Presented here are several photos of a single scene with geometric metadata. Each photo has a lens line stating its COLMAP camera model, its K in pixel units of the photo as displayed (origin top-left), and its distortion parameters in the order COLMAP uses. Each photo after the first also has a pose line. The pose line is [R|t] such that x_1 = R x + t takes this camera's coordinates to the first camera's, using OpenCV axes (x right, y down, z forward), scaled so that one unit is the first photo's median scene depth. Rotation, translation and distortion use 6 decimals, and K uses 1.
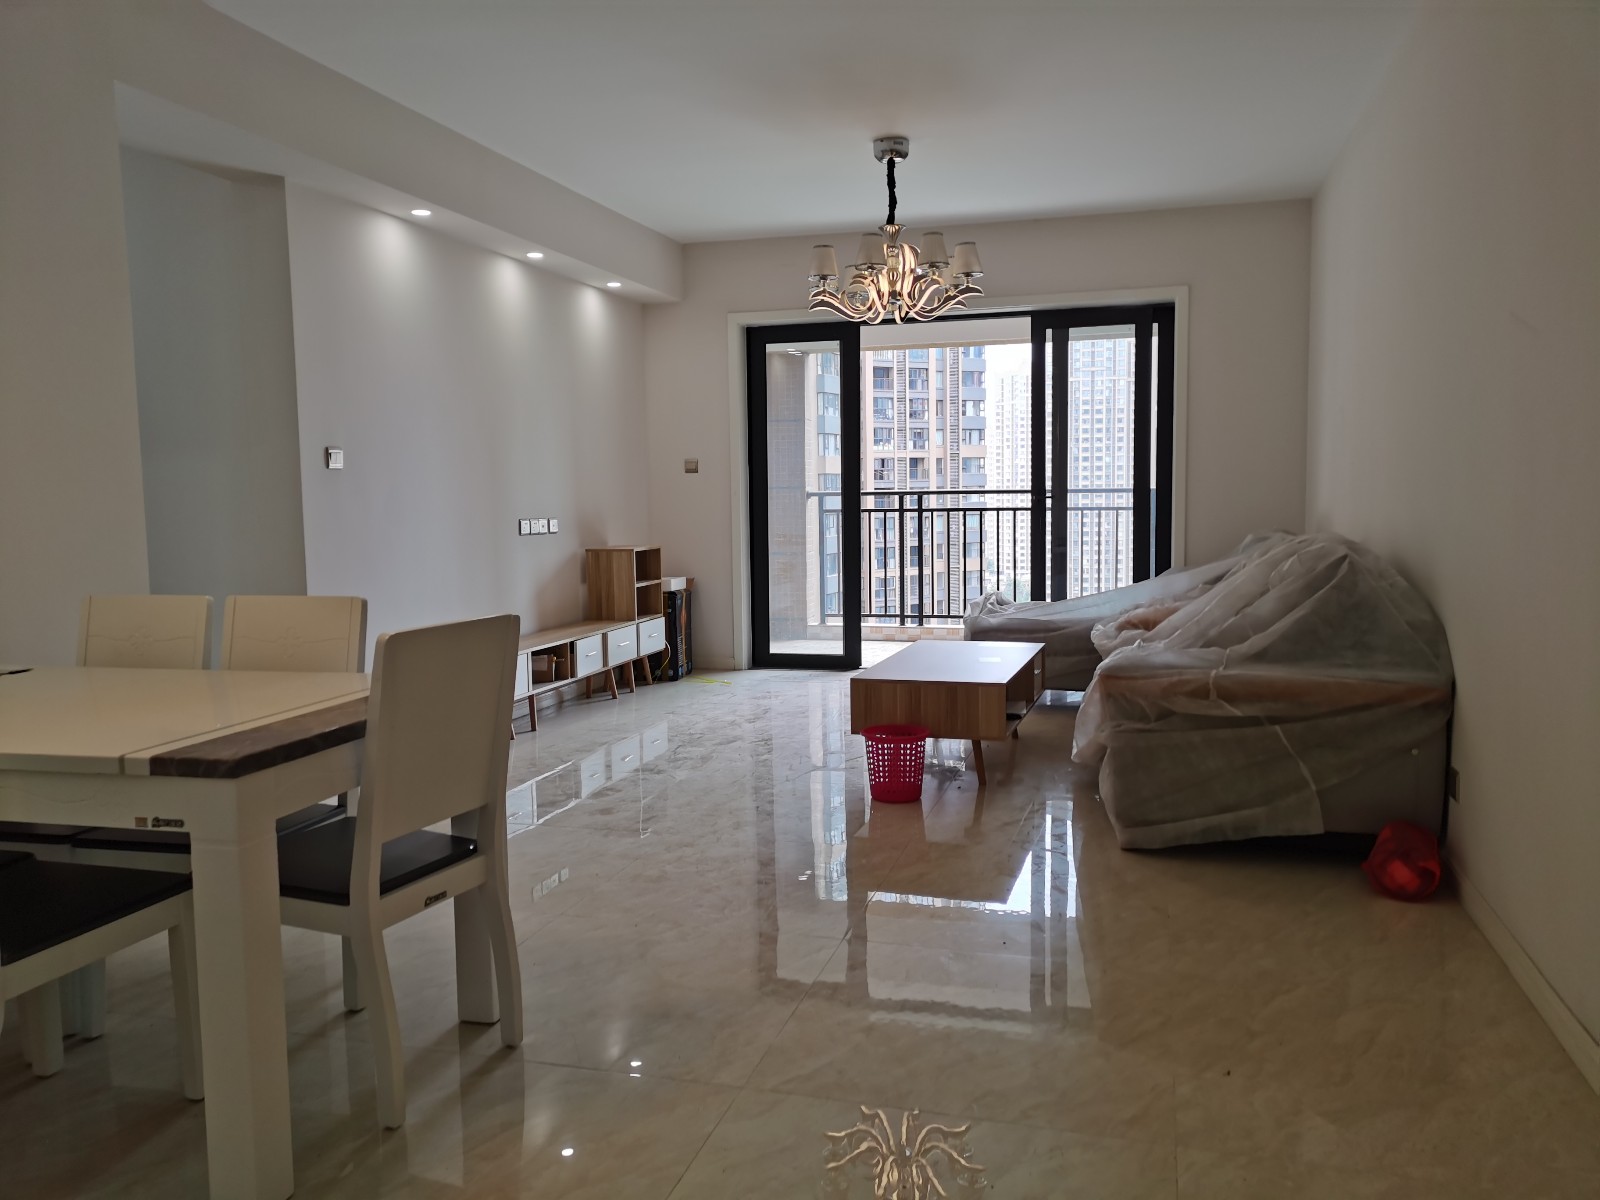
lens RADIAL K [[1239.8, 0, 800.0], [0, 1239.8, 600.0], [0, 0, 1]] dist [0.042776, -0.000235]
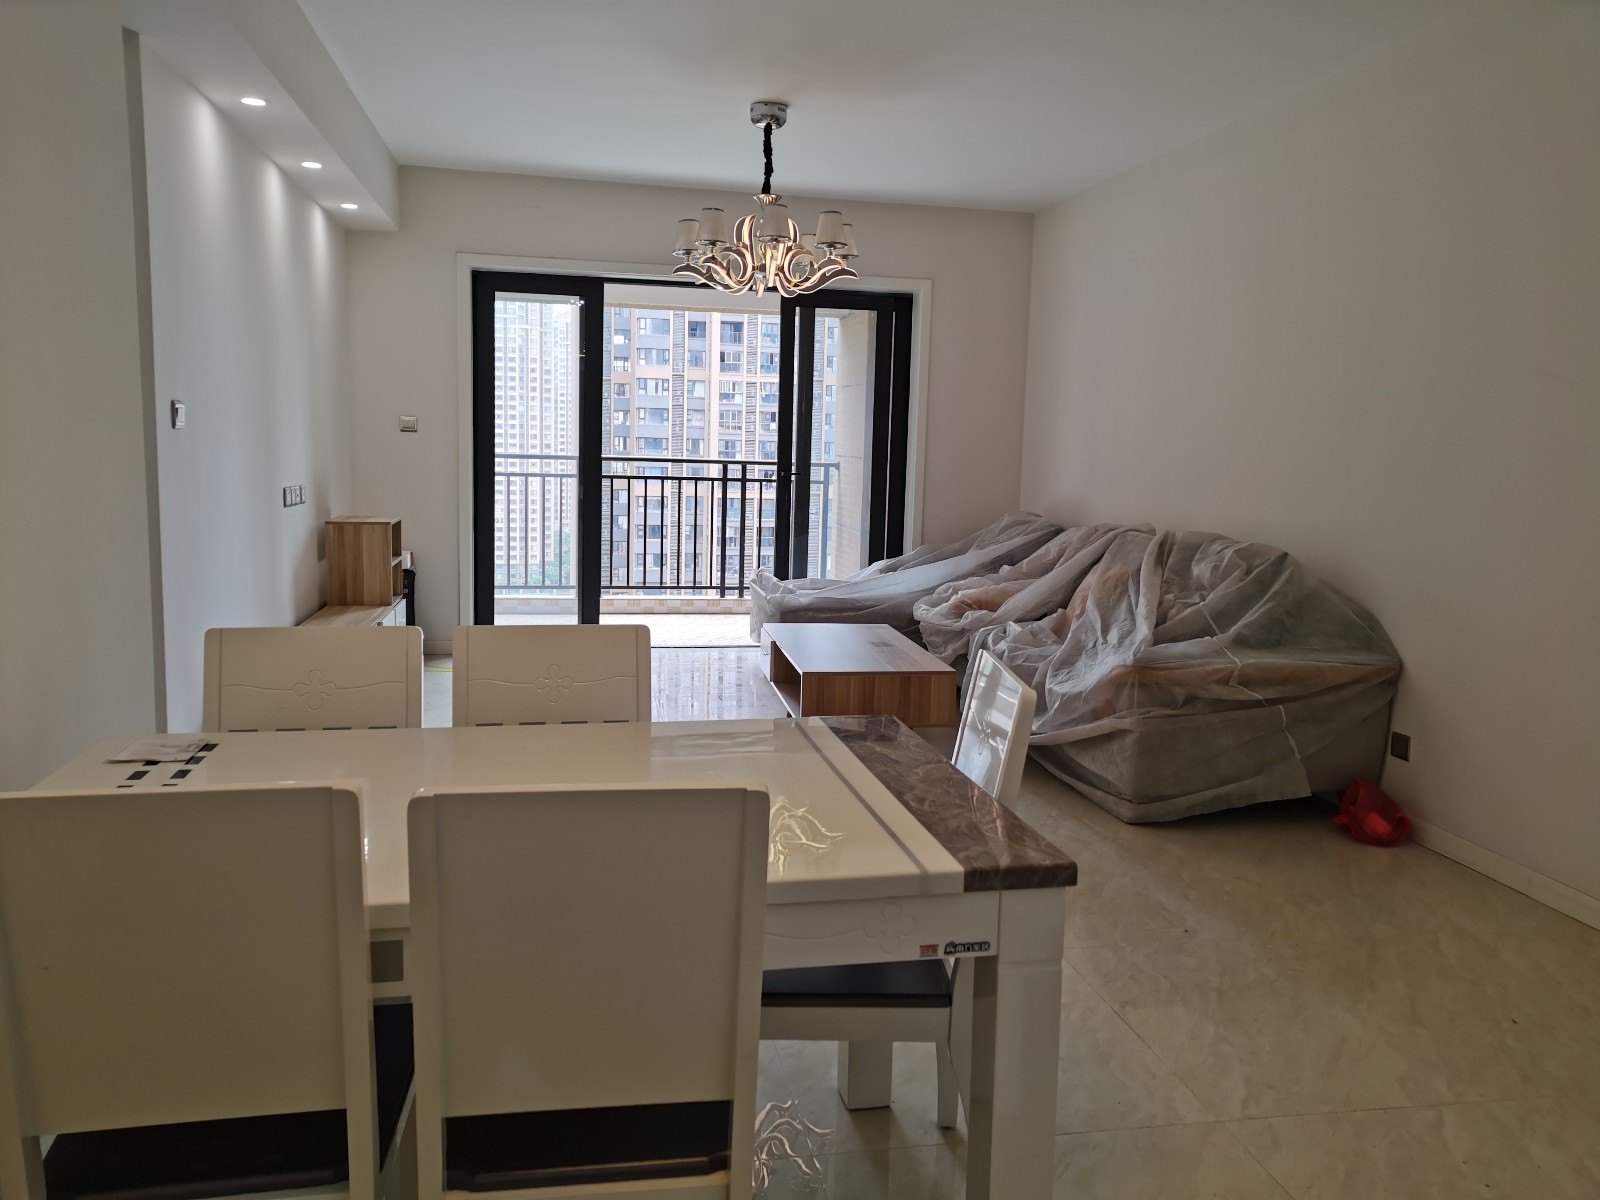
lens RADIAL K [[1239.8, 0, 800.0], [0, 1239.8, 600.0], [0, 0, 1]] dist [0.042776, -0.000235]
pose [[0.885795, -0.019921, 0.463648, -0.357761], [0.000392, 0.999110, 0.042178, -0.029704], [-0.464076, -0.037180, 0.885015, 0.128269]]
